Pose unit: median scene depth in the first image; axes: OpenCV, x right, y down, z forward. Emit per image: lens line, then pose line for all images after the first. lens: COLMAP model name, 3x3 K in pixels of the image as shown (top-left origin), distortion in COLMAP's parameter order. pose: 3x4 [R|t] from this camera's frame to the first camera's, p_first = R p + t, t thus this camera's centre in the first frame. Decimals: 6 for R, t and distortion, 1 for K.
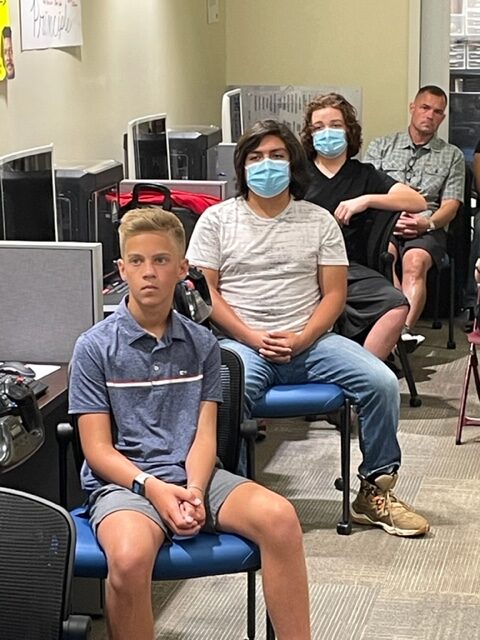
lens RADIAL K [[1704.7, 0, 239.5], [0, 1704.7, 320.8], [0, 0, 1]] dist [0.094856, 0.000000]
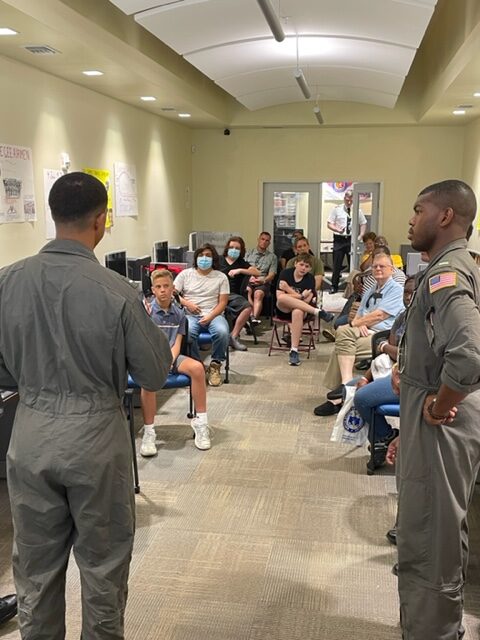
lens RADIAL K [[684.2, 0, 248.8], [0, 684.2, 326.6], [0, 0, 1]] dist [0.004538, 0.000000]
pose [[0.998174, 0.004716, 0.060225, 0.028111], [-0.004605, 0.999987, -0.001985, 0.028812], [-0.060233, 0.001704, 0.998183, -0.167801]]
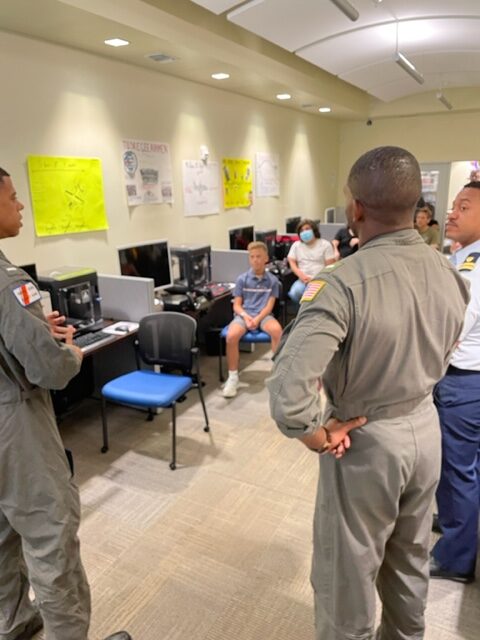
lens RADIAL K [[476.7, 0, 244.4], [0, 476.7, 320.8], [0, 0, 1]] dist [0.064780, -0.083351]
pose [[0.959566, 0.073053, -0.271840, 0.157560], [-0.045331, 0.993235, 0.106905, -0.005671], [0.277811, -0.090260, 0.956386, -0.001312]]
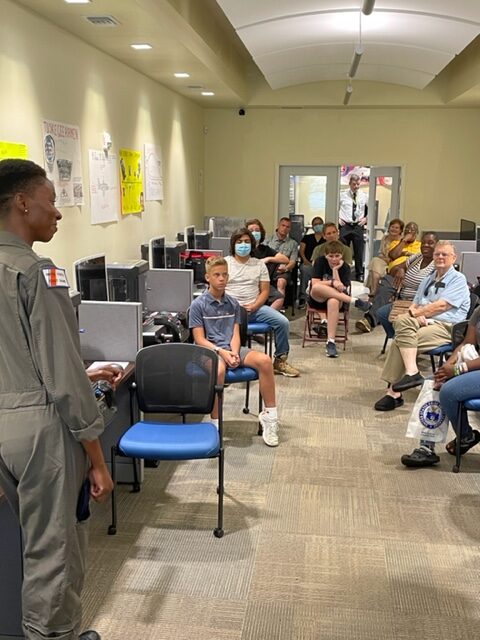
lens RADIAL K [[708.1, 0, 241.6], [0, 708.1, 328.6], [0, 0, 1]] dist [0.018236, 0.000000]
pose [[0.995224, 0.002526, 0.097584, -0.094359], [-0.004167, 0.999853, 0.016613, 0.026546], [-0.097528, -0.016940, 0.995089, -0.144372]]
